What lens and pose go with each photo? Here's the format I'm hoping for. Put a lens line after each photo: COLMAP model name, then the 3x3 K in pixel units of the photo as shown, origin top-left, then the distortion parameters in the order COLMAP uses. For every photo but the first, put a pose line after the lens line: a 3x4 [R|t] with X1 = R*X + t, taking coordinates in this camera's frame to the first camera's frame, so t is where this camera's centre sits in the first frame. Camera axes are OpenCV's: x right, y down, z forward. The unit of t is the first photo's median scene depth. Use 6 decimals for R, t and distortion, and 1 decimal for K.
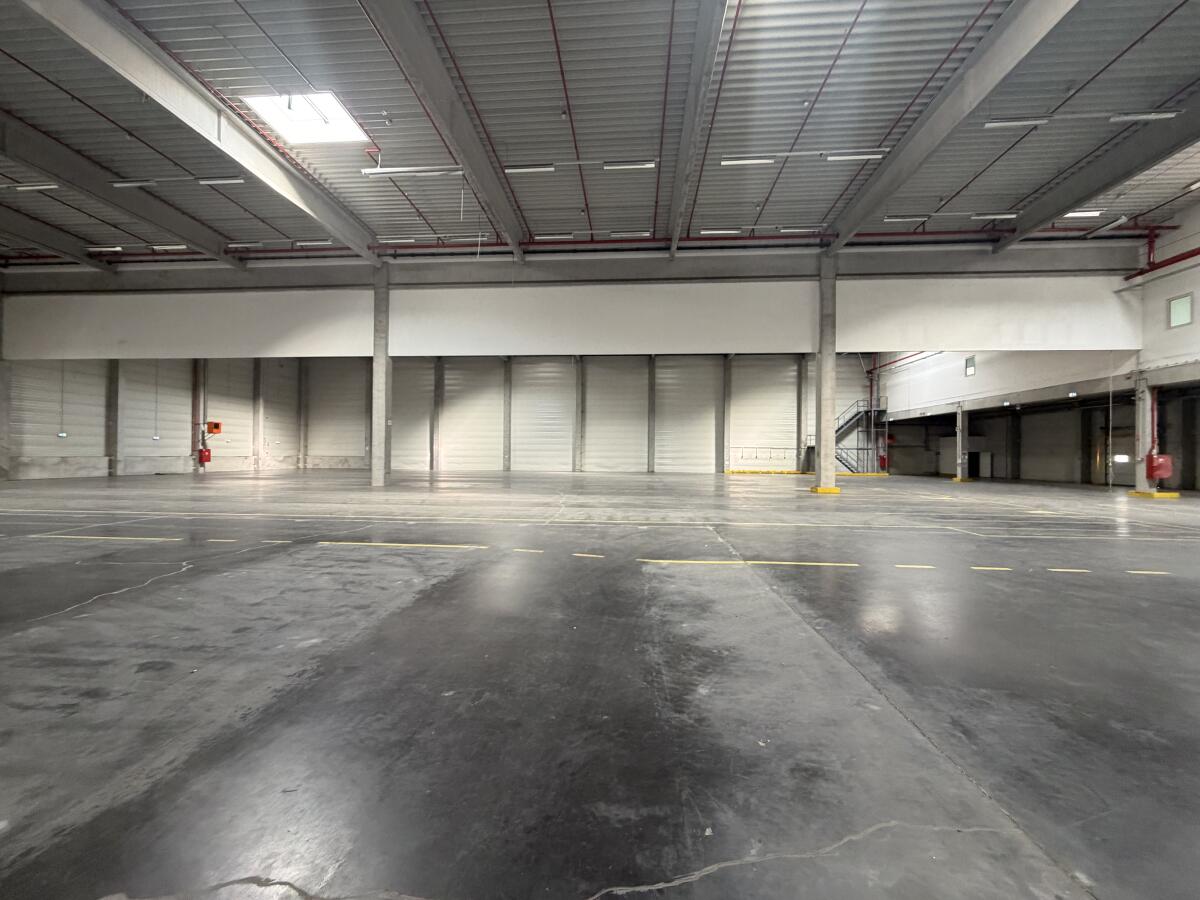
lens RADIAL K [[480.7, 0, 597.0], [0, 480.7, 449.7], [0, 0, 1]] dist [0.001687, 0.000069]
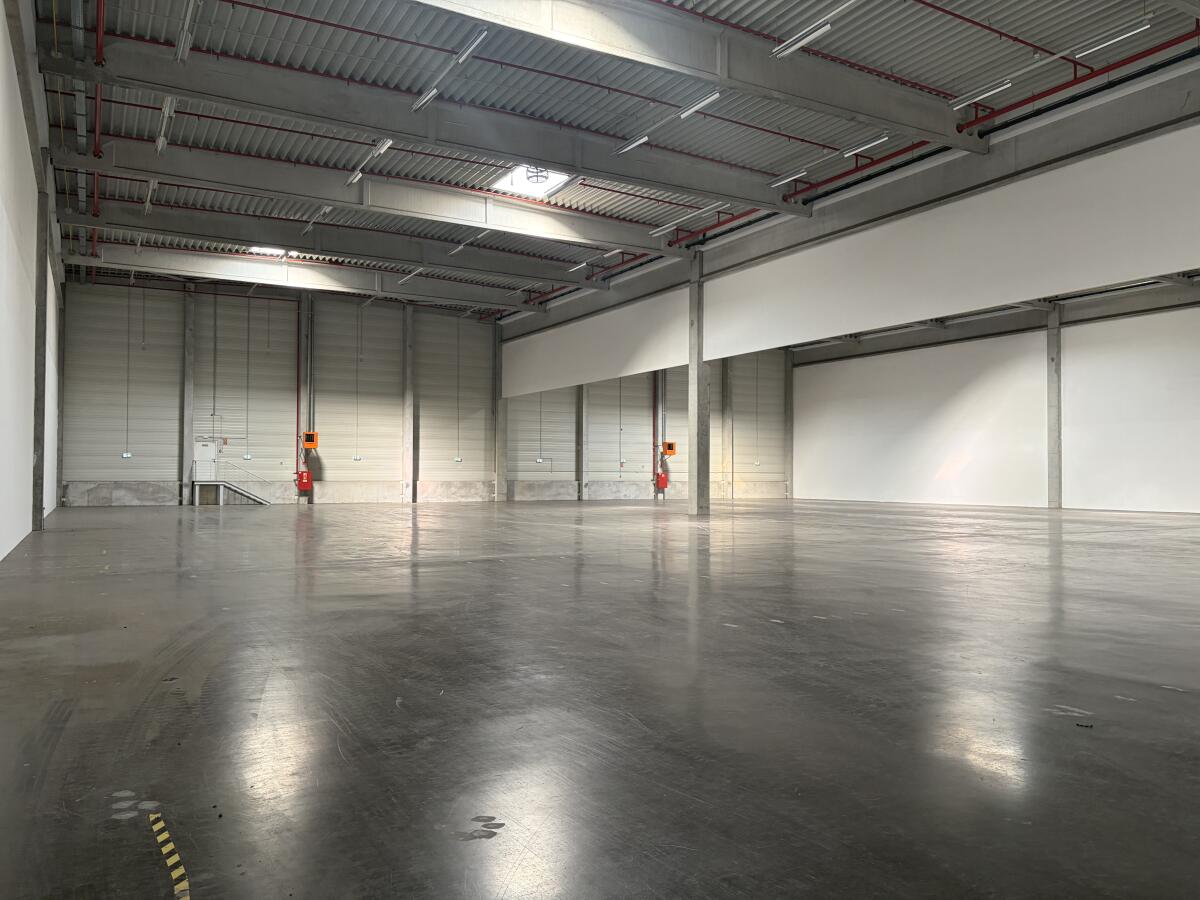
lens RADIAL K [[910.6, 0, 597.4], [0, 910.6, 460.4], [0, 0, 1]] dist [0.051721, -0.045765]
pose [[0.551575, -0.018252, -0.833926, 1.274624], [0.008075, 0.999831, -0.016542, 0.005157], [0.834087, 0.002390, 0.551628, -0.053790]]
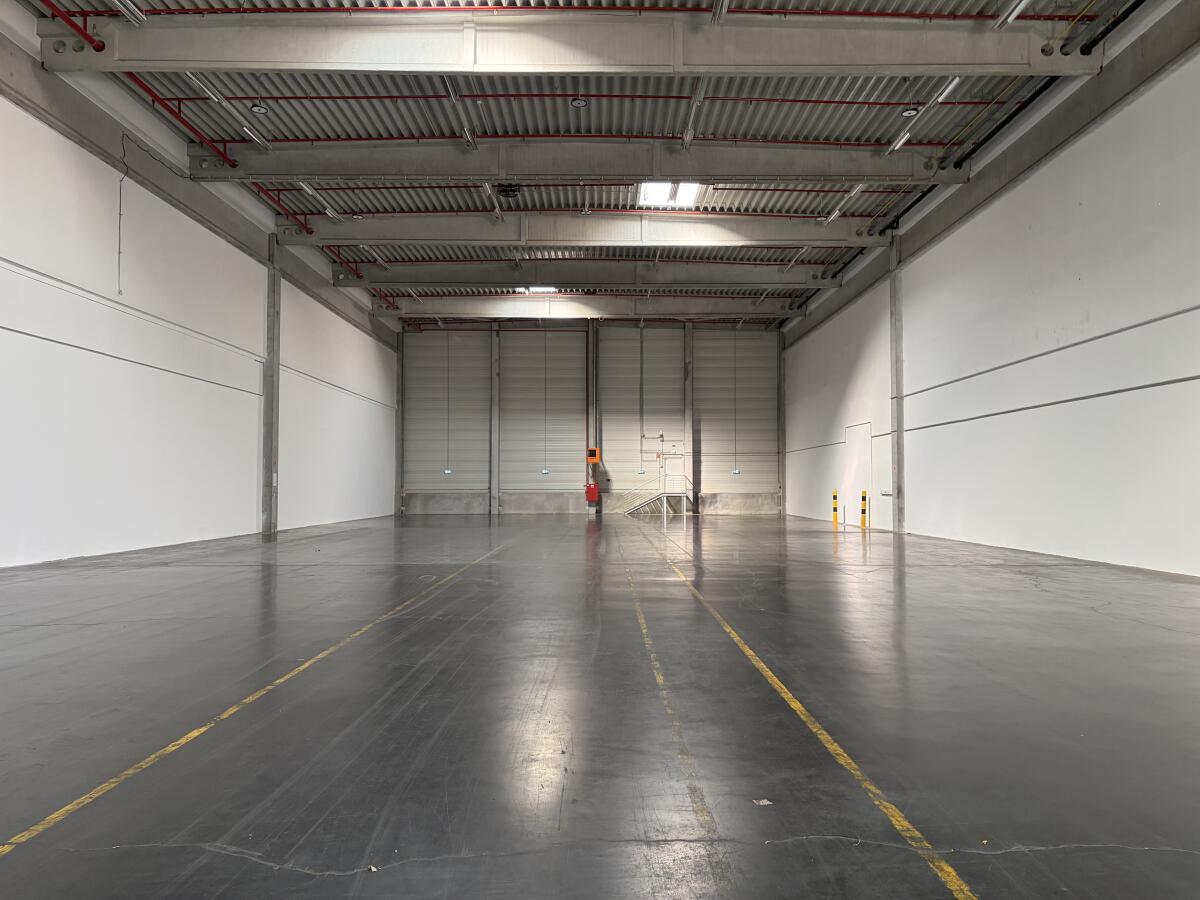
lens RADIAL K [[910.6, 0, 606.1], [0, 910.6, 453.0], [0, 0, 1]] dist [0.051721, -0.045765]
pose [[0.078633, -0.048567, -0.995720, 1.528663], [0.008859, 0.998807, -0.048018, 0.031843], [0.996864, -0.005046, 0.078970, 0.677817]]
